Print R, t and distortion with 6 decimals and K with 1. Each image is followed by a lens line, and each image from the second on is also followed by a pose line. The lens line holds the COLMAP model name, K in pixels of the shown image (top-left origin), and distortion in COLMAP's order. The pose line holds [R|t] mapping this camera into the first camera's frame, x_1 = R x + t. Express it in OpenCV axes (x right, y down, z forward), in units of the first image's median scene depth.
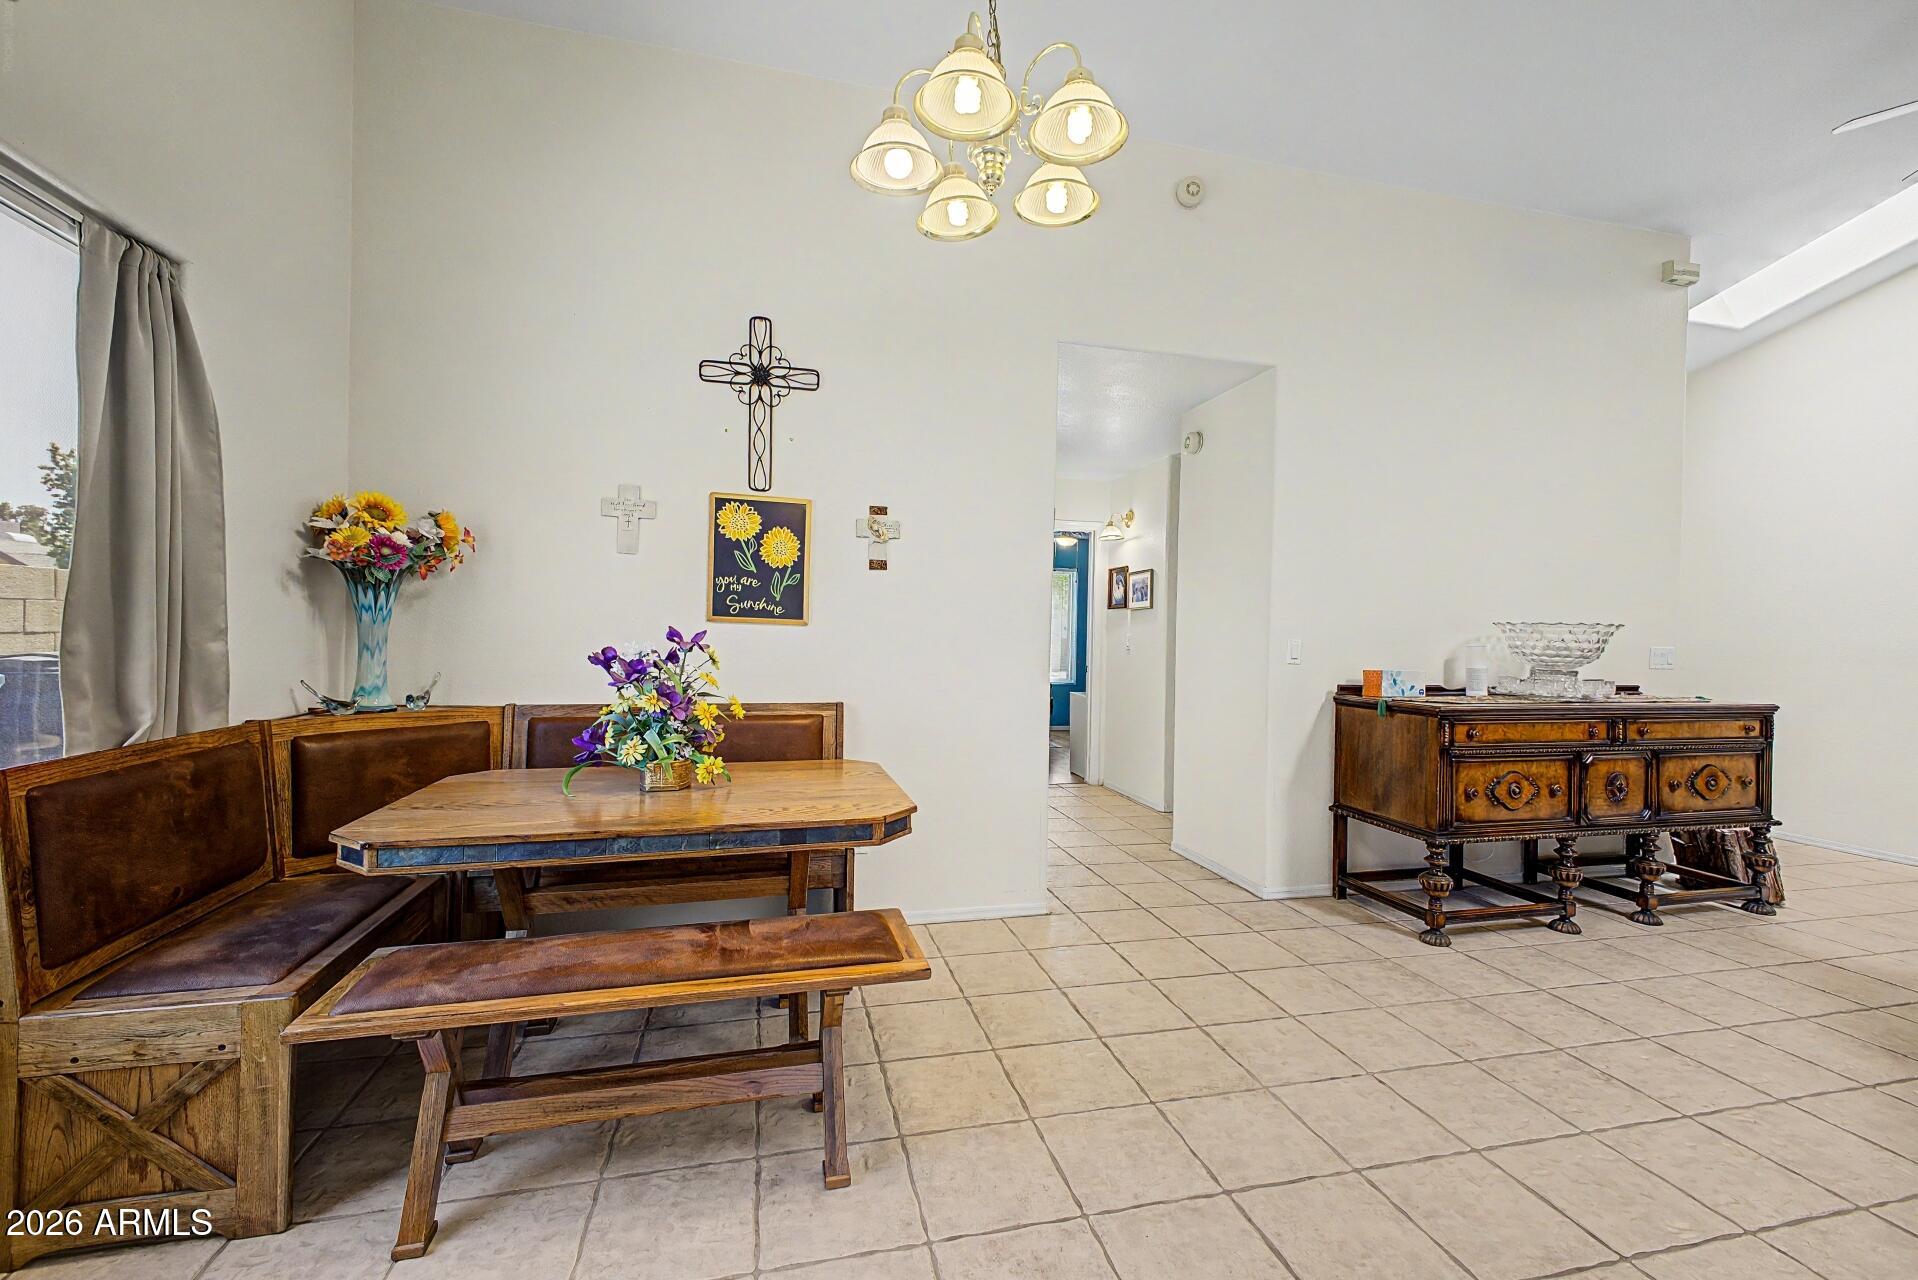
lens RADIAL K [[770.0, 0, 951.0], [0, 770.0, 637.9], [0, 0, 1]] dist [0.018516, -0.001800]
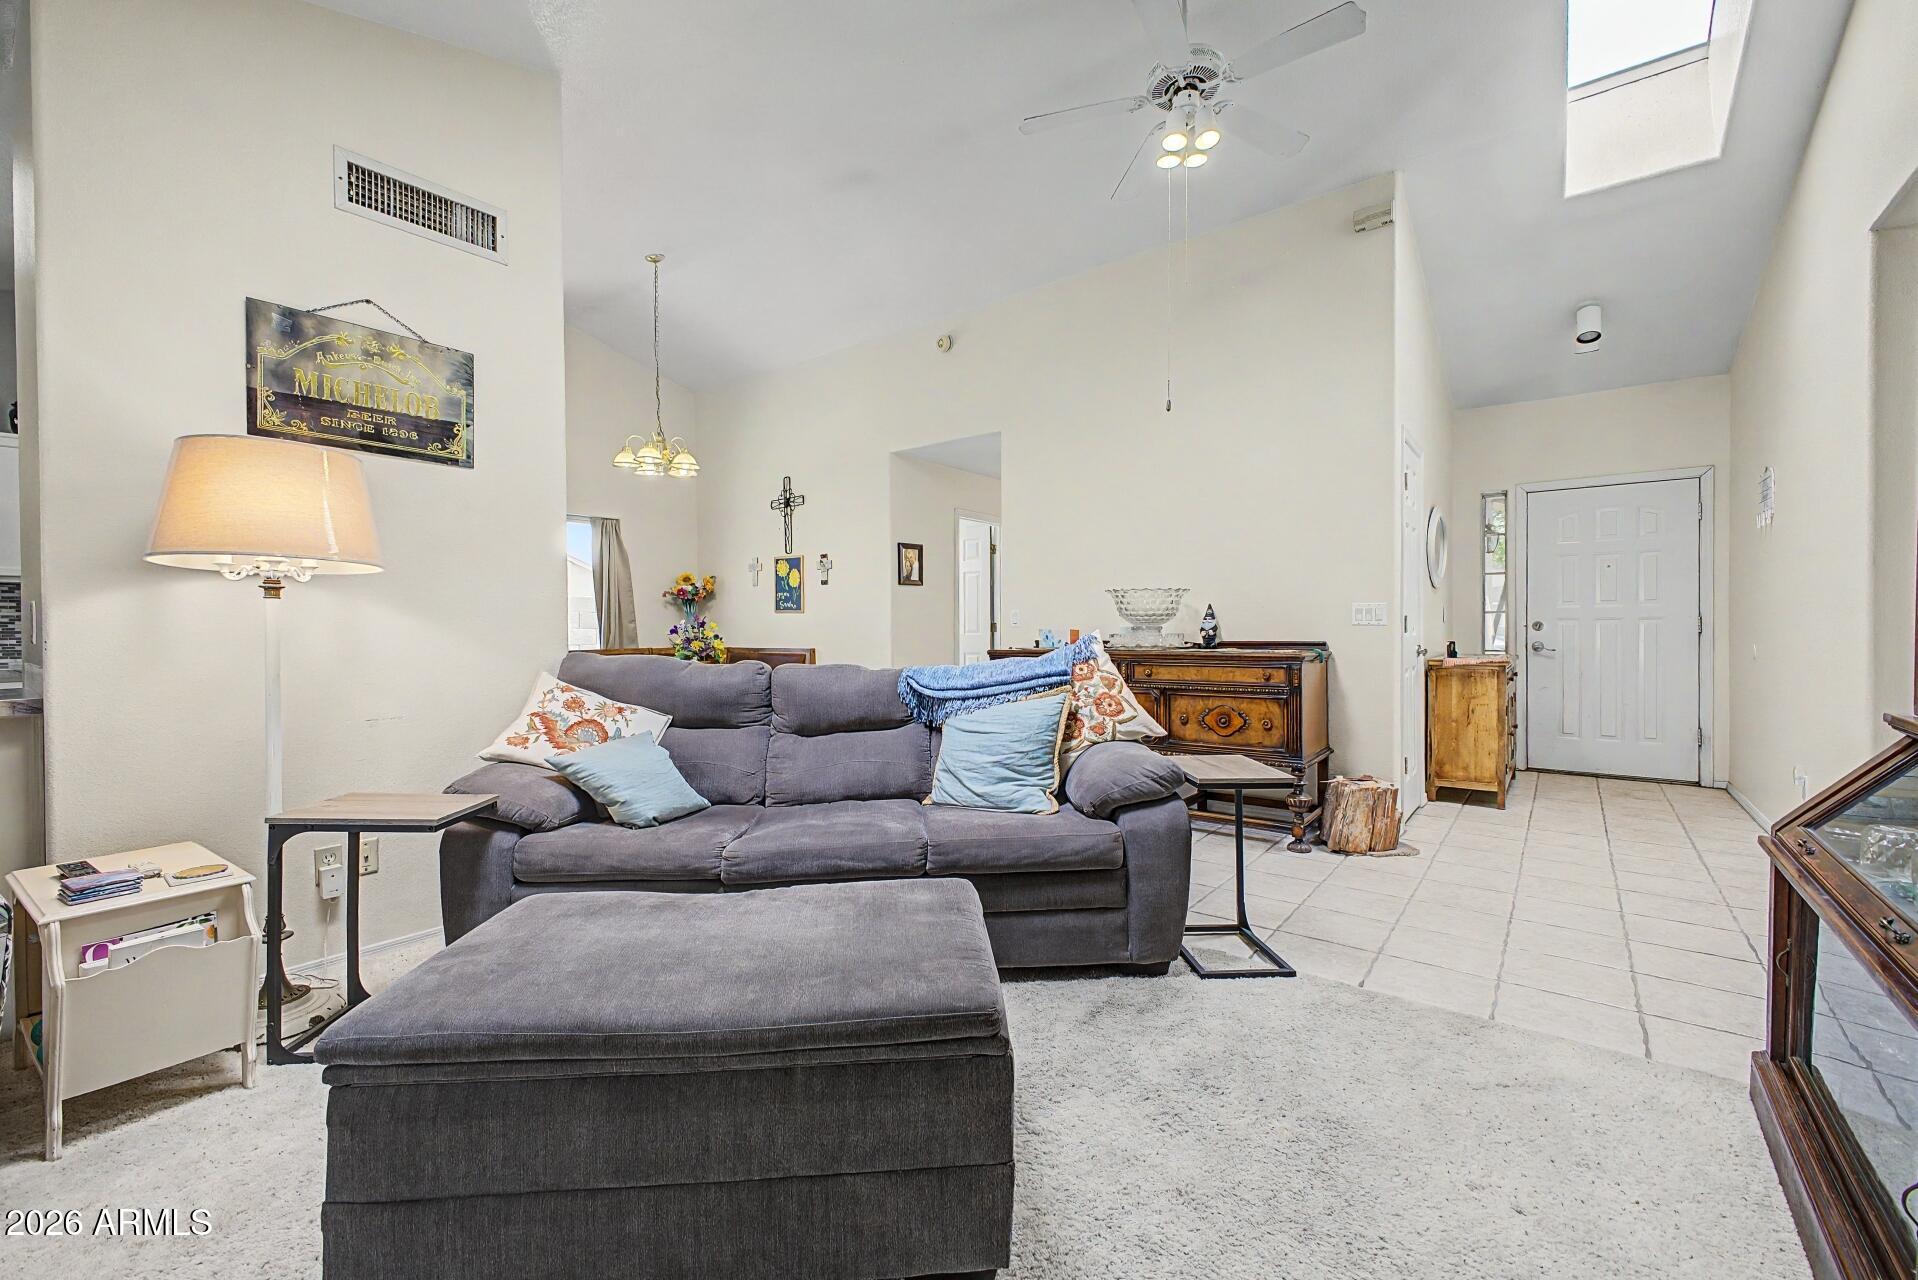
lens RADIAL K [[770.0, 0, 963.2], [0, 770.0, 631.5], [0, 0, 1]] dist [0.018516, -0.001800]
pose [[0.623567, -0.017490, -0.781574, 1.806285], [0.016140, 0.999825, -0.009497, 0.064958], [0.781603, -0.006692, 0.623740, -0.004907]]
